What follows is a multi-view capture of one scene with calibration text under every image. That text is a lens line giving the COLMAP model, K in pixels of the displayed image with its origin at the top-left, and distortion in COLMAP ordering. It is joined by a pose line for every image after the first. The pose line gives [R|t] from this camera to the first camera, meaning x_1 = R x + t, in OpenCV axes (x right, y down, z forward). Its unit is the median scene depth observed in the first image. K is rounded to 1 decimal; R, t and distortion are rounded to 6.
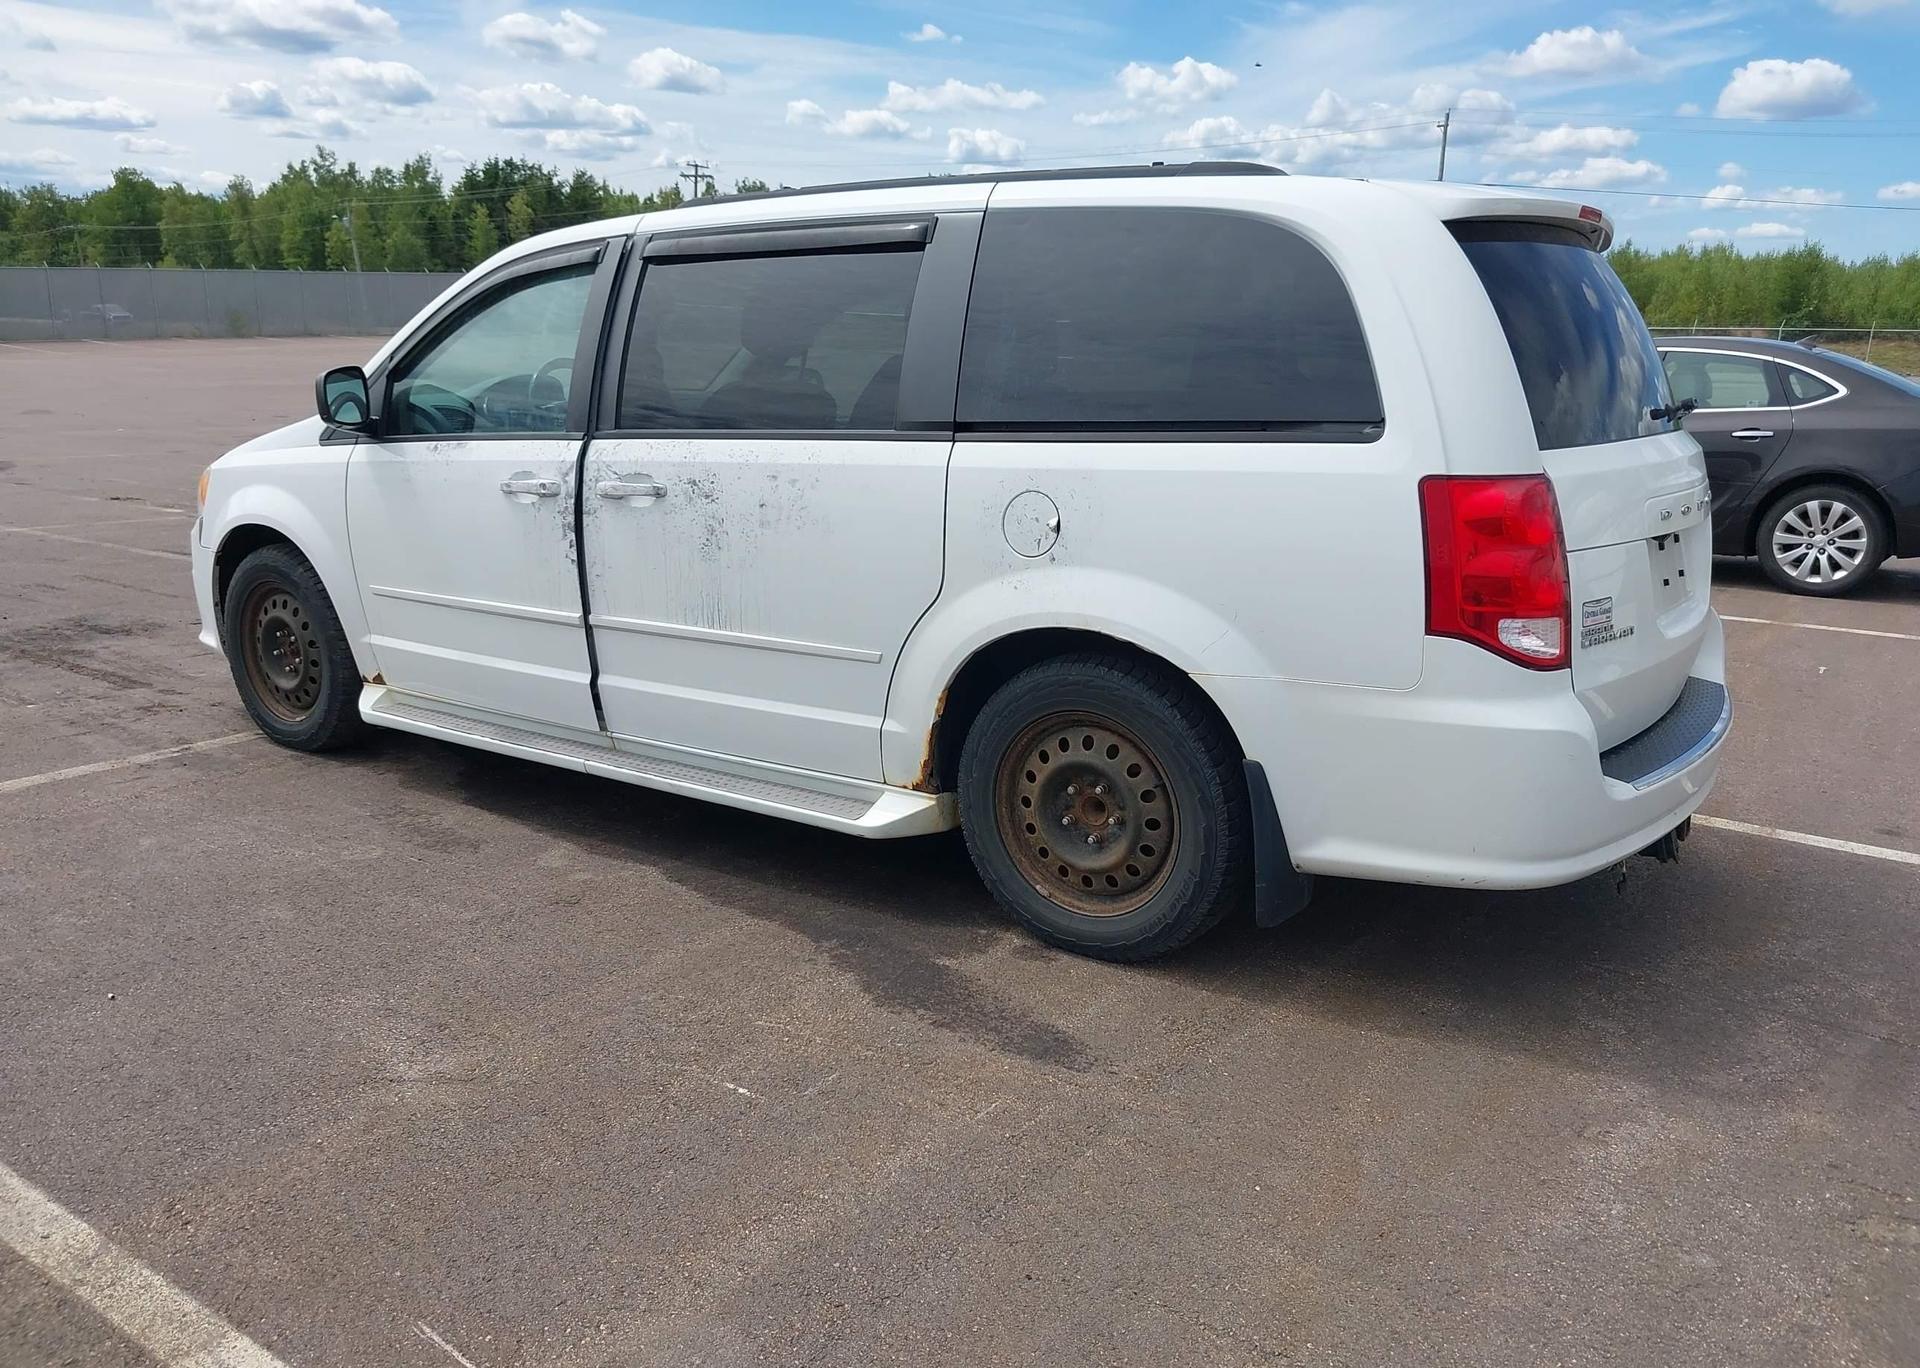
lens RADIAL K [[1511.8, 0, 958.1], [0, 1511.8, 691.3], [0, 0, 1]] dist [0.038523, -0.048408]
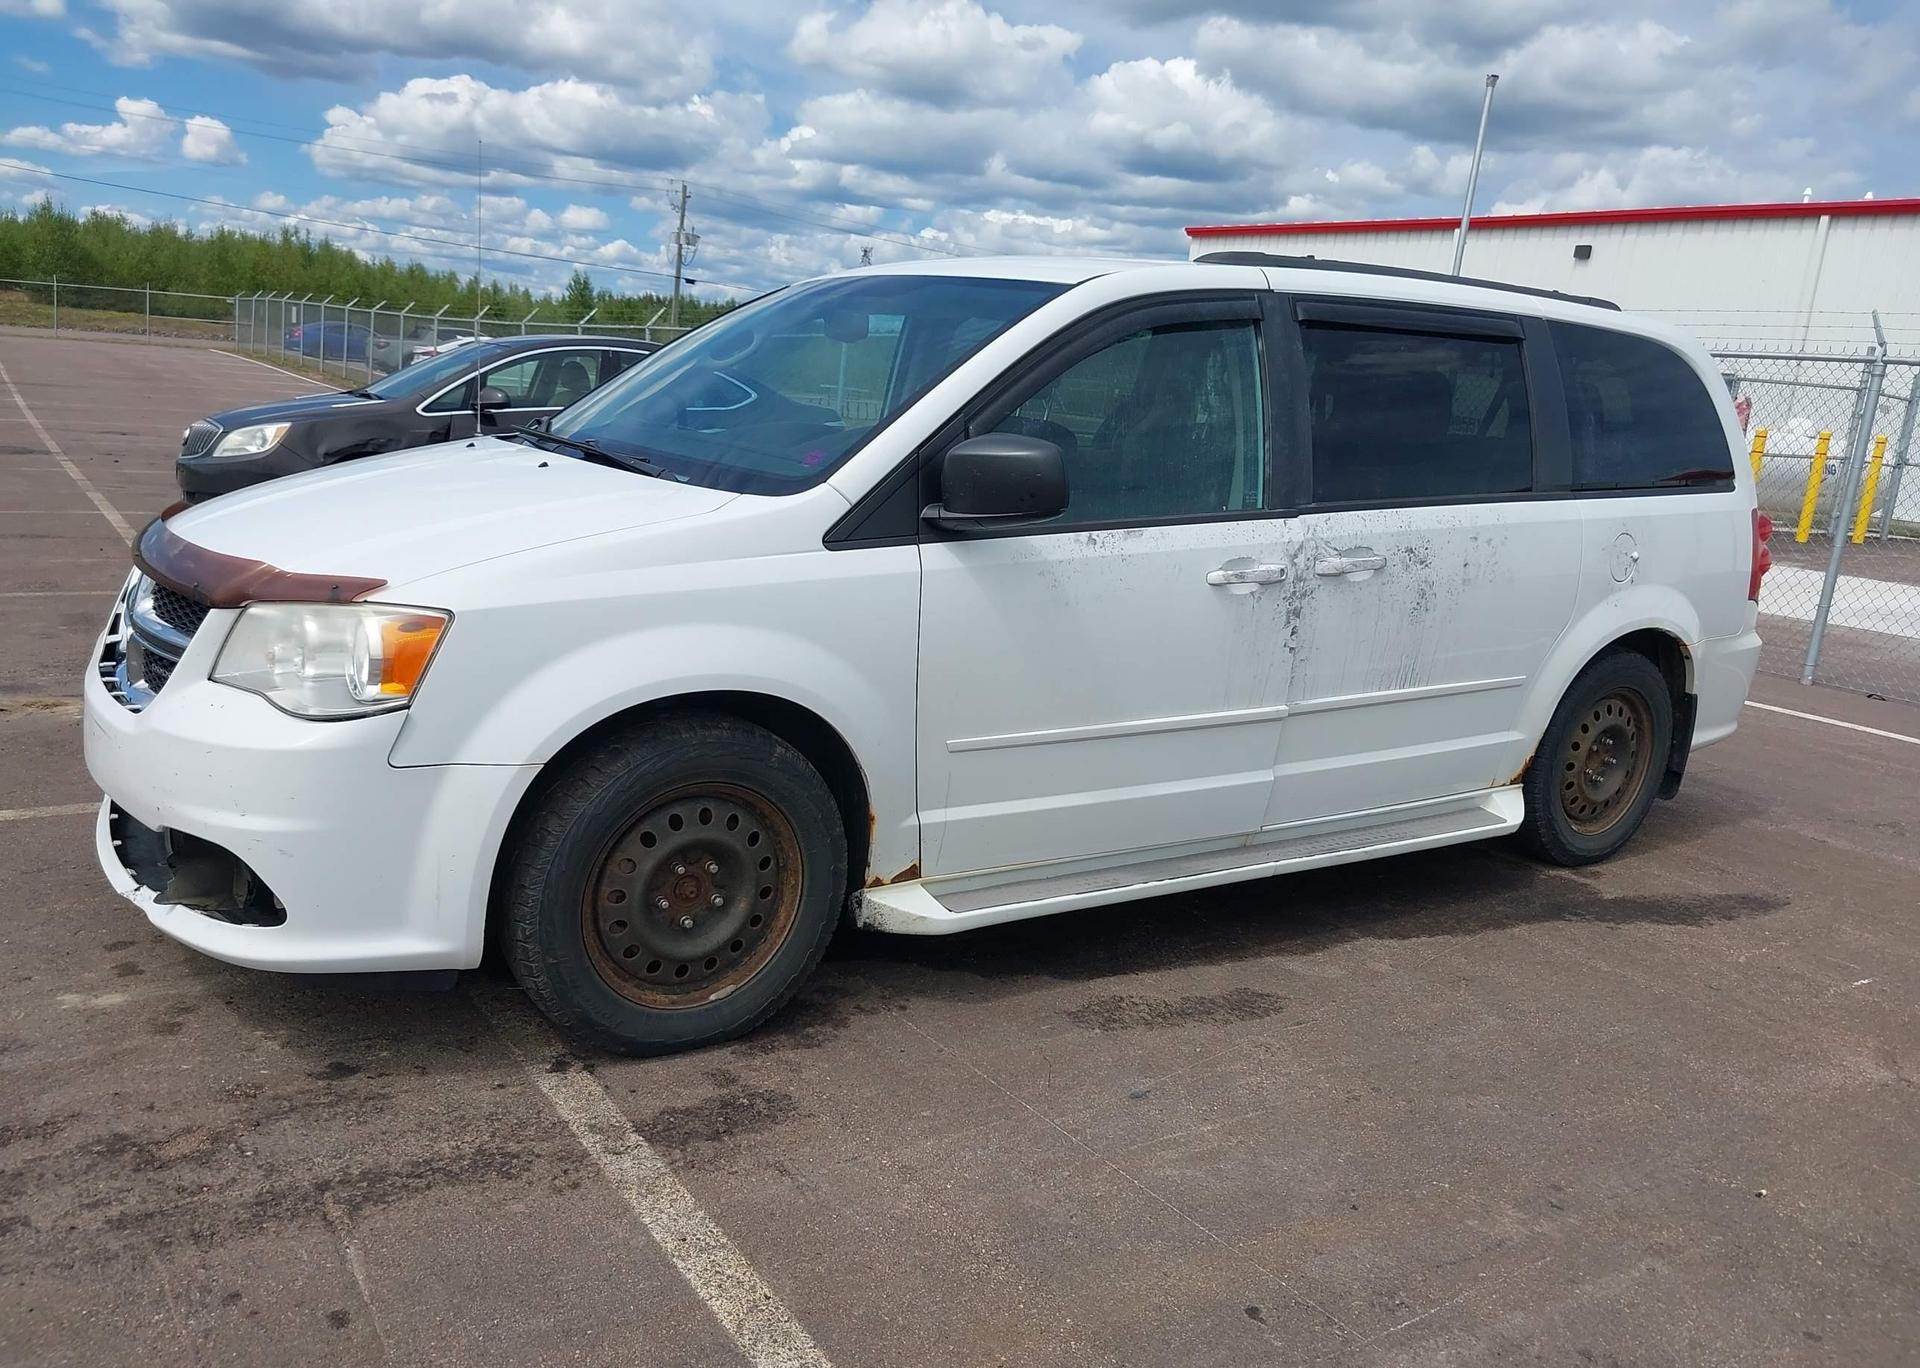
lens RADIAL K [[1511.8, 0, 948.7], [0, 1511.8, 699.8], [0, 0, 1]] dist [0.038523, -0.048408]
pose [[0.382120, -0.183248, 0.905762, -1.232400], [0.145698, 0.979830, 0.136767, -0.222931], [-0.912555, 0.079706, 0.401111, 0.869394]]
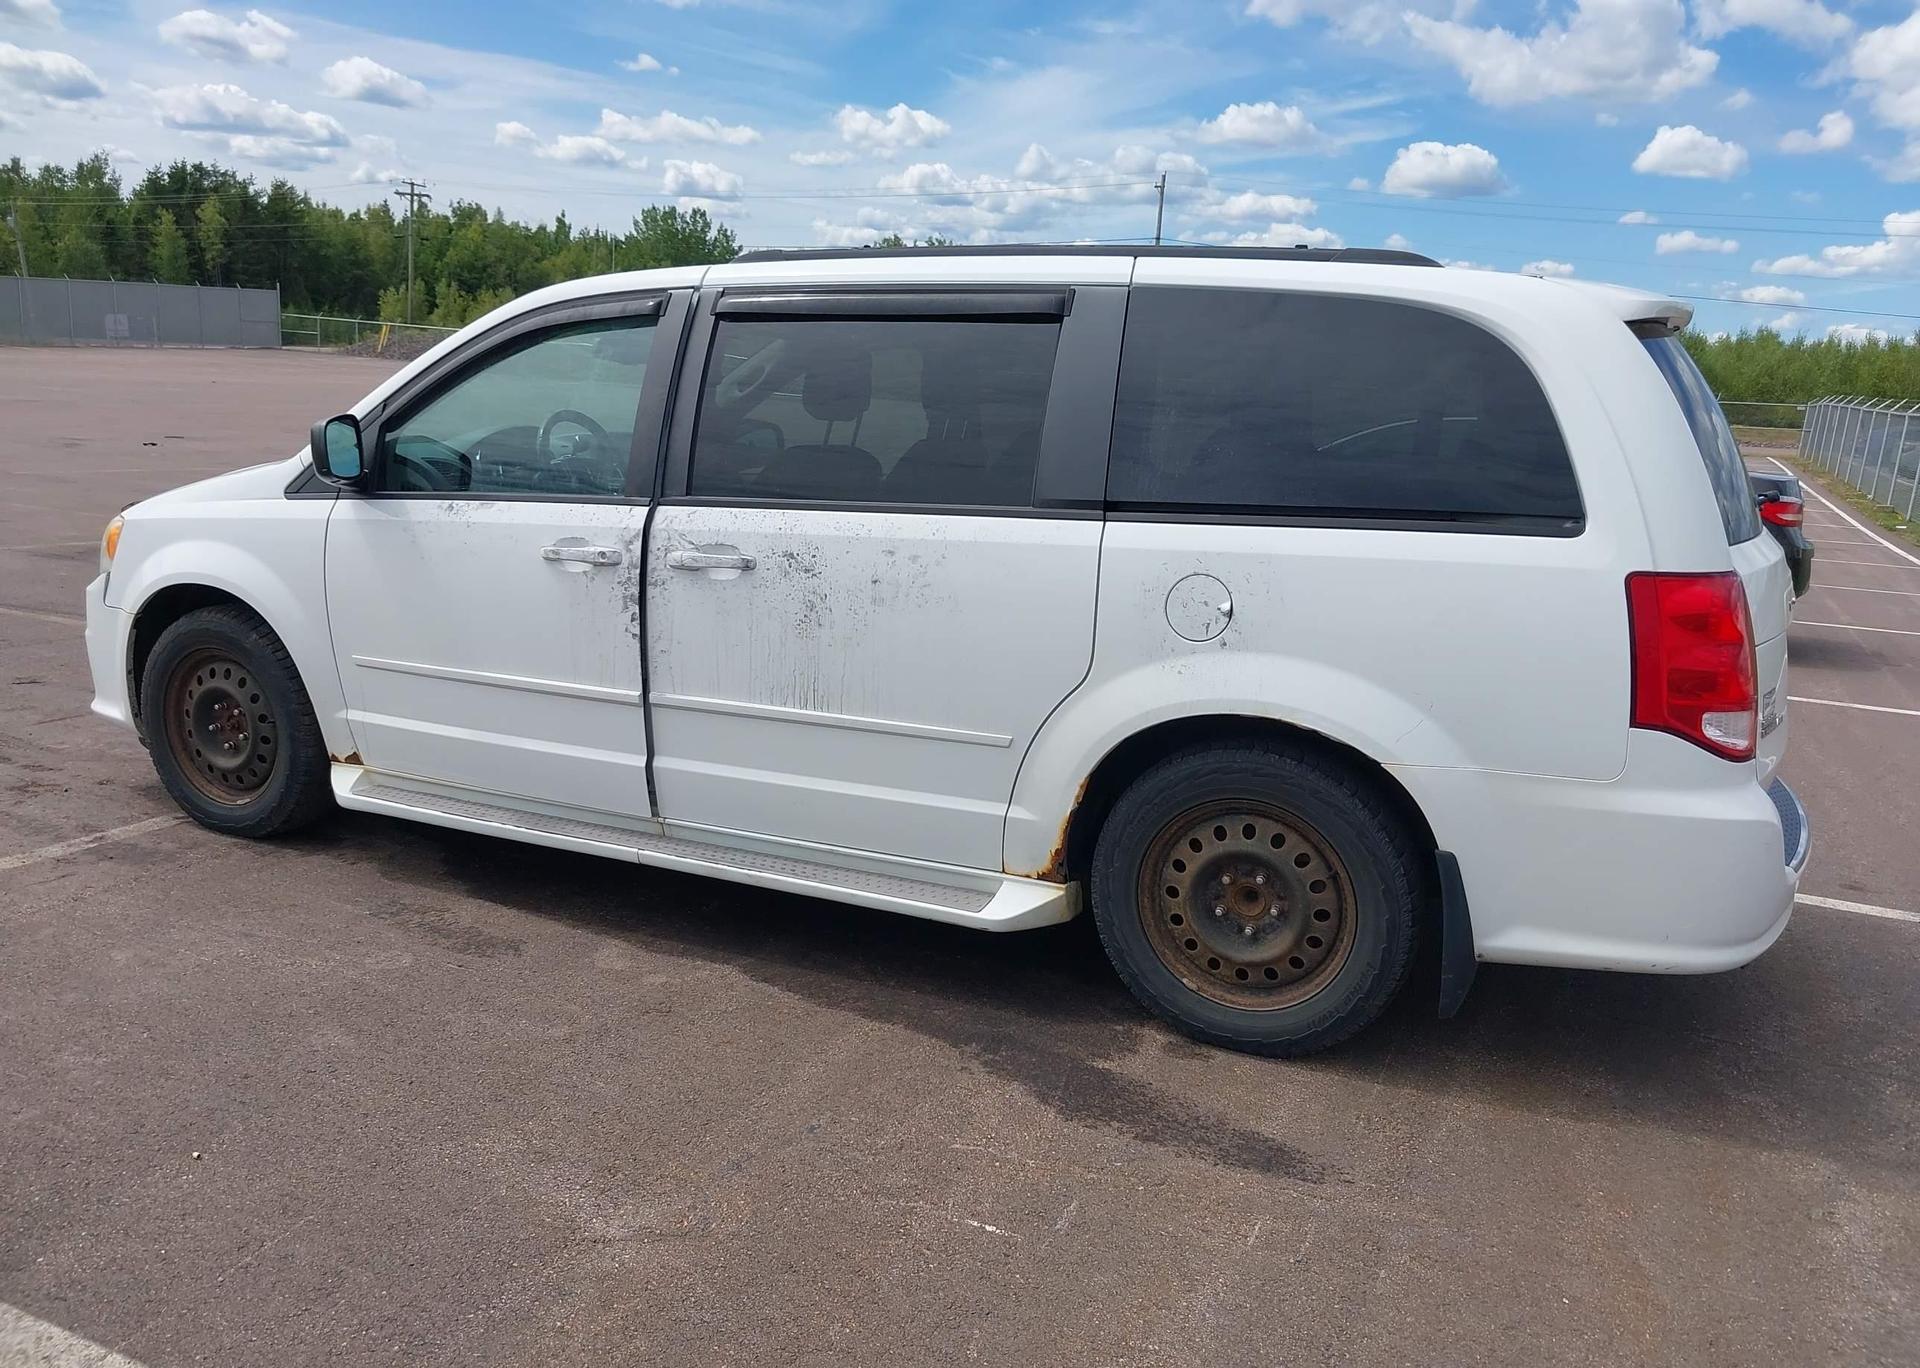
lens RADIAL K [[1511.8, 0, 954.7], [0, 1511.8, 682.5], [0, 0, 1]] dist [0.038523, -0.048408]
pose [[0.983694, -0.002273, 0.179835, -0.240430], [0.007348, 0.999593, -0.027556, -0.031958], [-0.179699, 0.028428, 0.983311, 0.061200]]
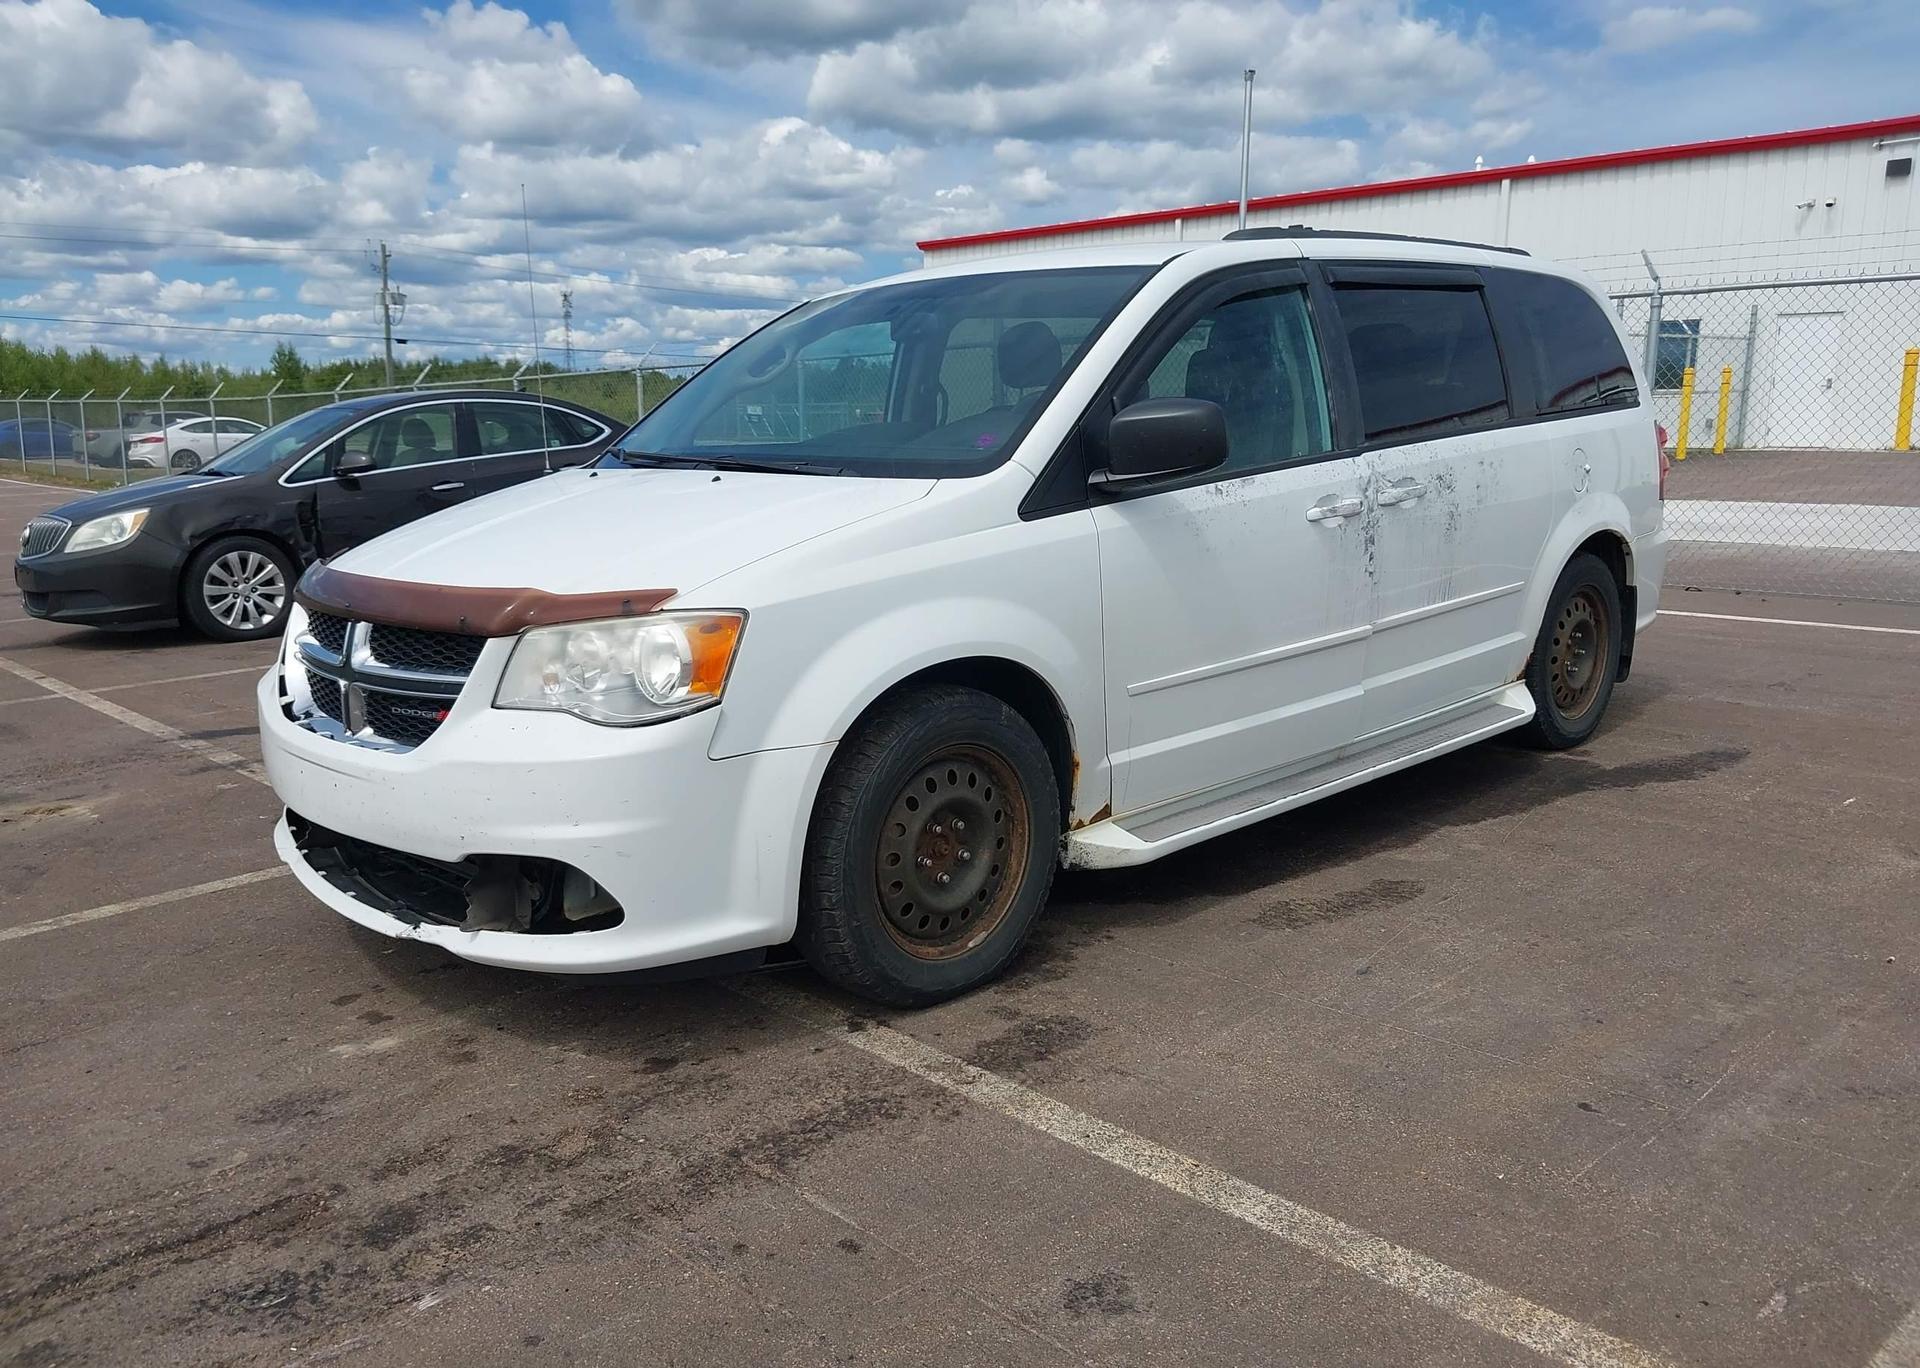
lens RADIAL K [[1511.8, 0, 947.8], [0, 1511.8, 687.1], [0, 0, 1]] dist [0.038523, -0.048408]
pose [[0.210189, -0.201960, 0.956573, -1.379740], [0.253513, 0.956223, 0.146181, -0.247201], [-0.944220, 0.211779, 0.252187, 1.083044]]
